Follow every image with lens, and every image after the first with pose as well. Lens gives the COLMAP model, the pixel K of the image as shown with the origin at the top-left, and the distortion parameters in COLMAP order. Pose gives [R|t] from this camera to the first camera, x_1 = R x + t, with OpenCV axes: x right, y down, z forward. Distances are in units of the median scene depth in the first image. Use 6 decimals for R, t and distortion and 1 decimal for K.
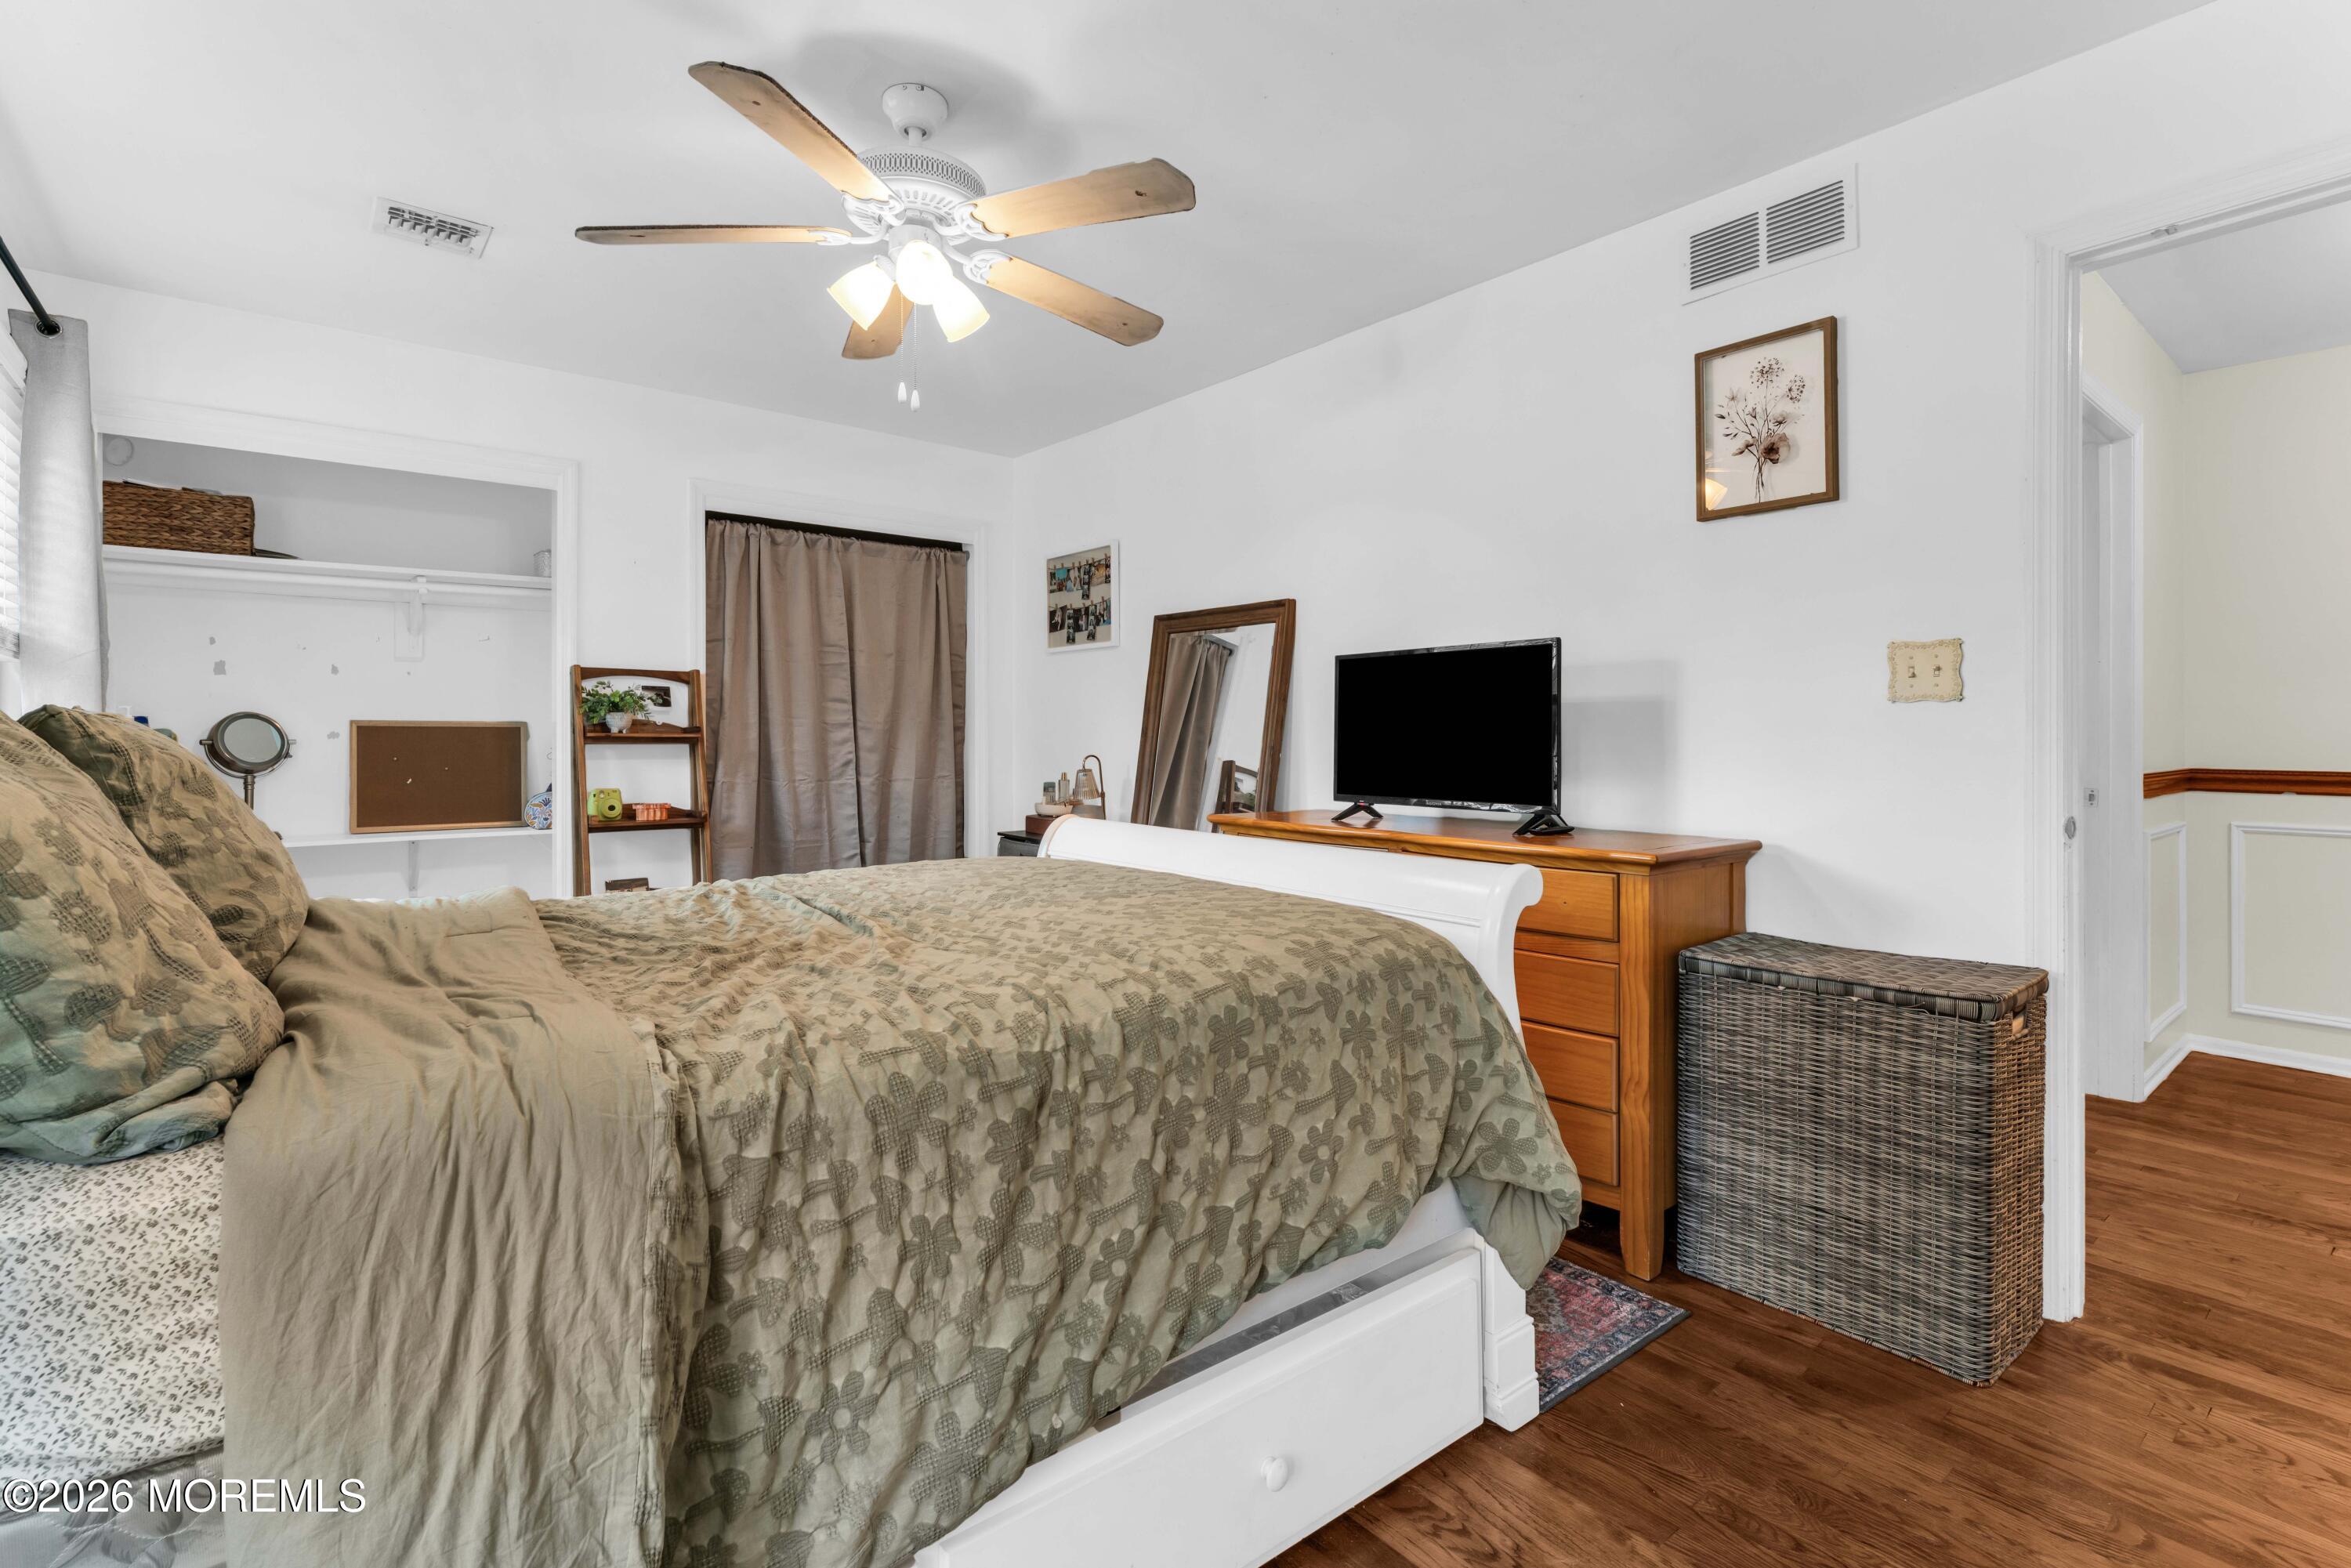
lens RADIAL K [[1077.4, 0, 1177.2], [0, 1077.4, 765.9], [0, 0, 1]] dist [-0.000994, 0.000121]
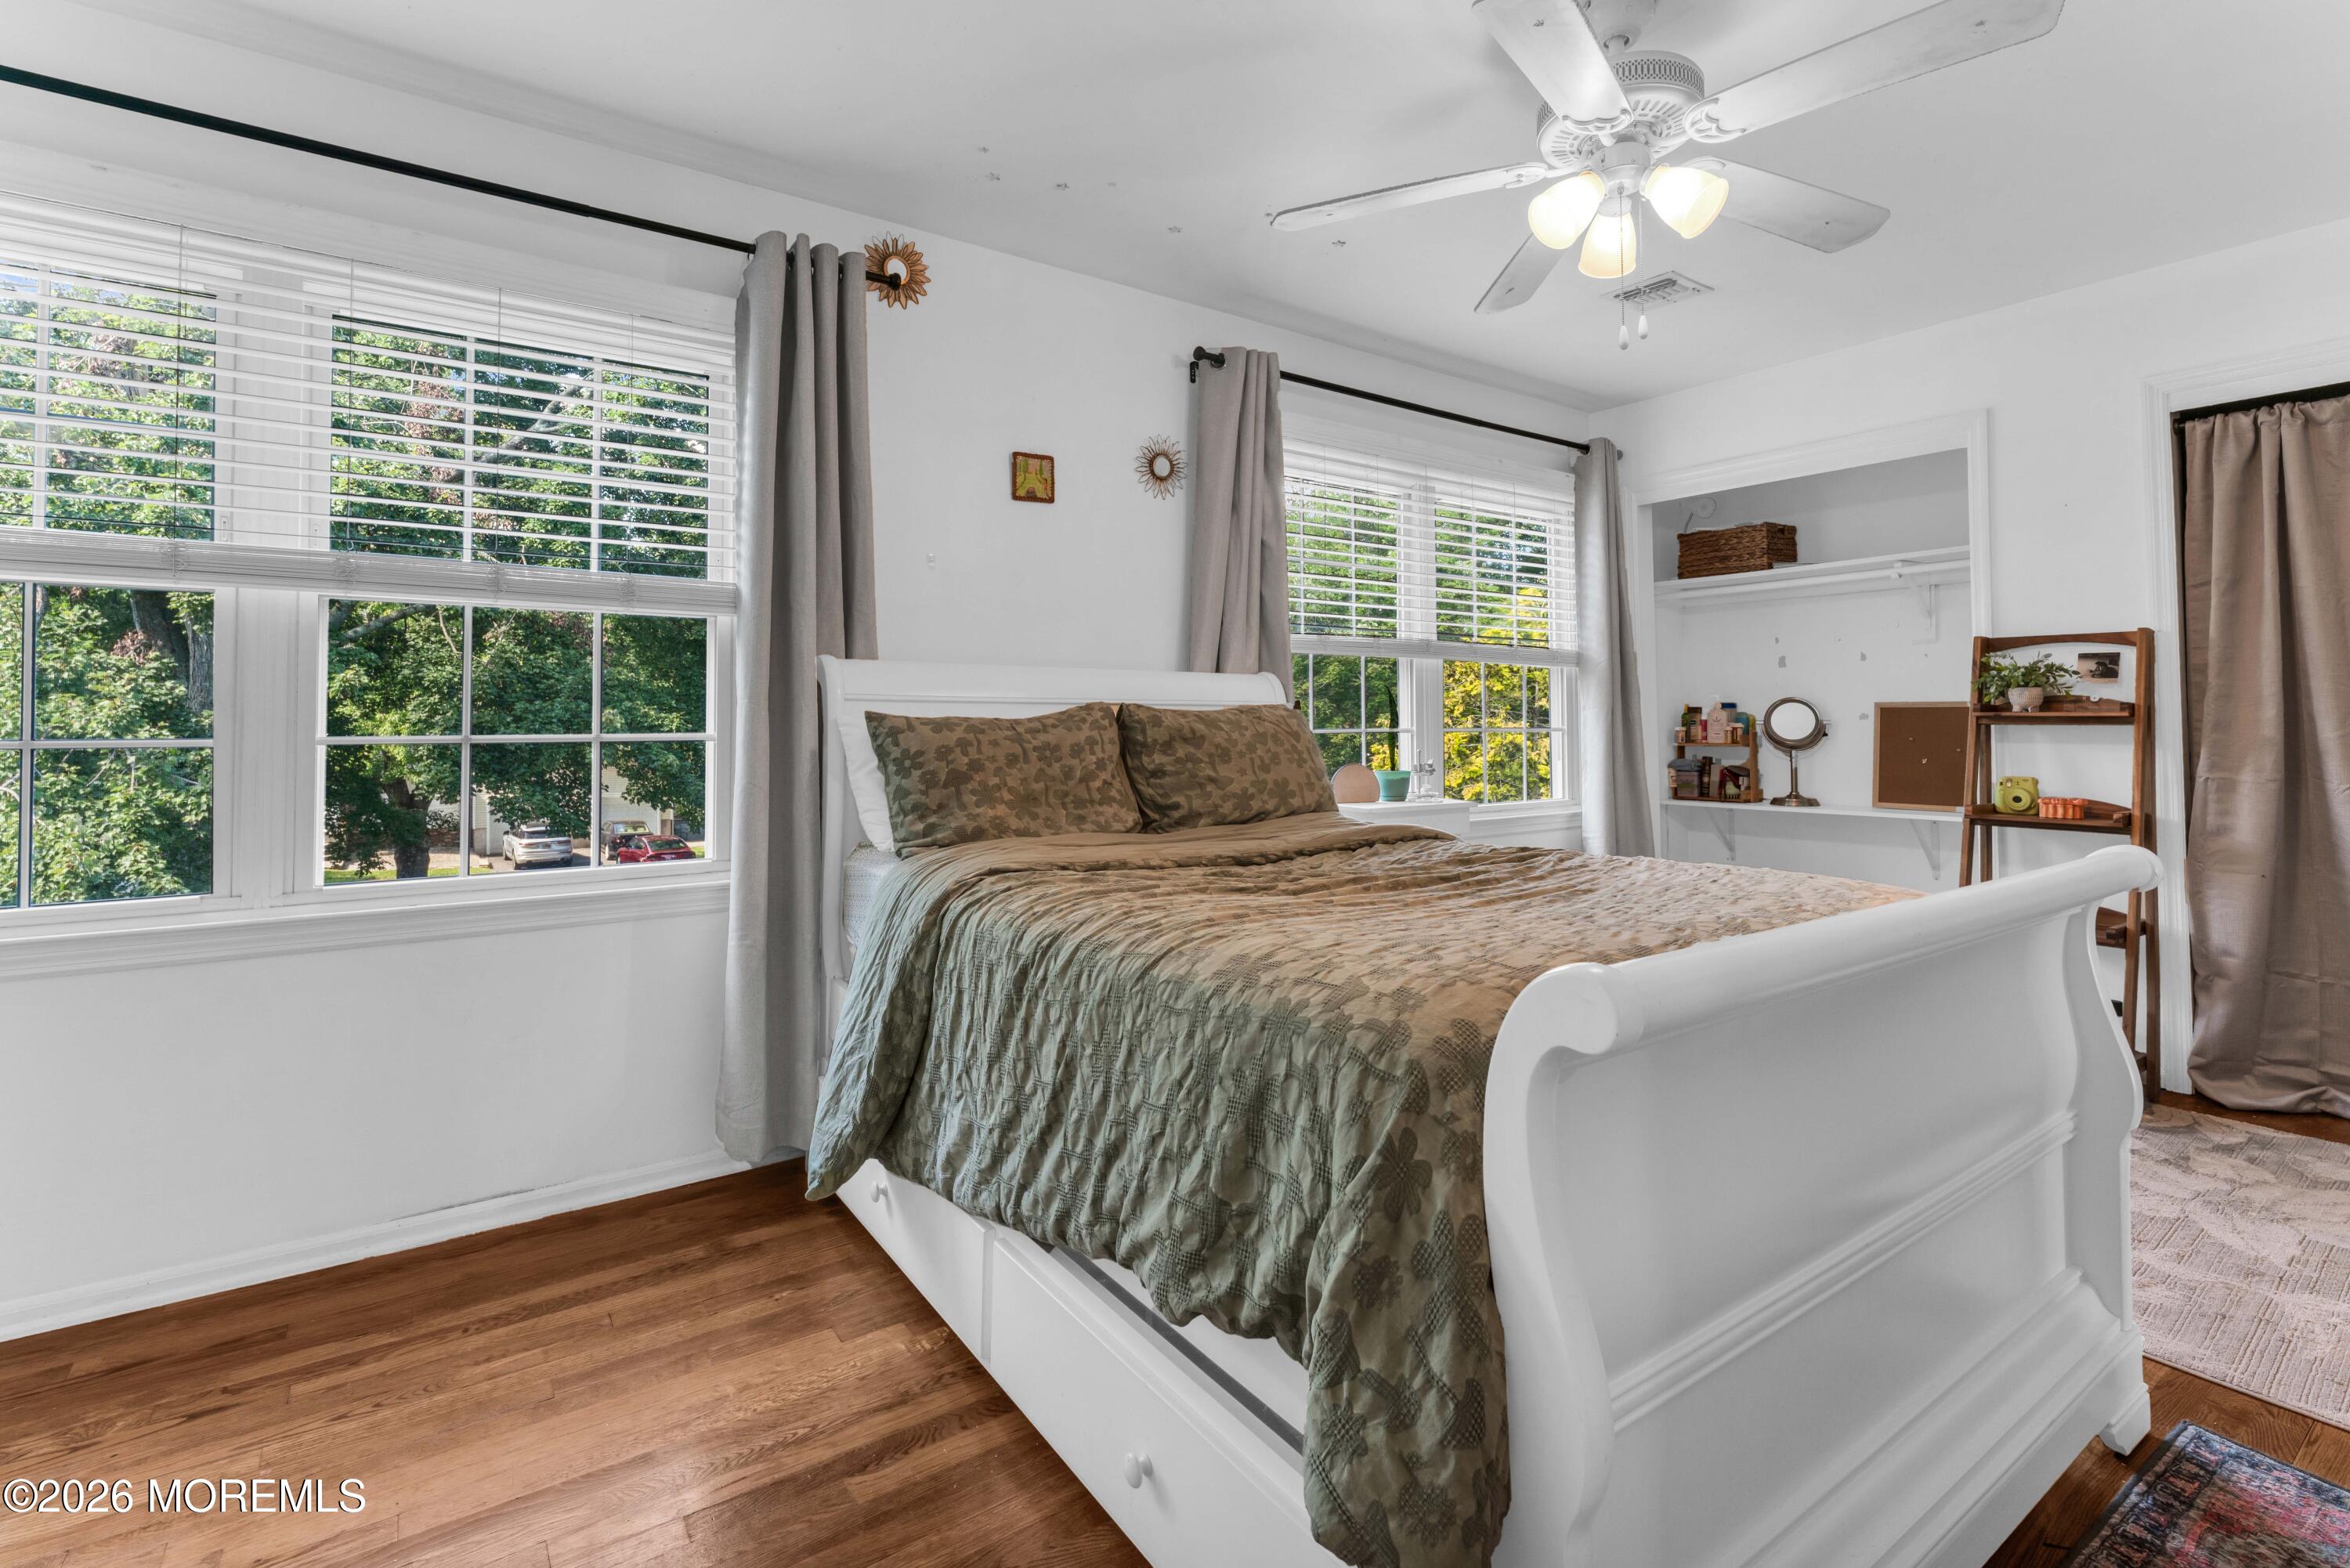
lens RADIAL K [[1076.9, 0, 1152.3], [0, 1076.9, 706.5], [0, 0, 1]] dist [-0.000994, 0.000121]
pose [[-0.063675, -0.016260, -0.997838, 0.358609], [-0.021633, 0.999655, -0.014910, -0.007166], [0.997736, 0.020637, -0.064004, 0.354440]]
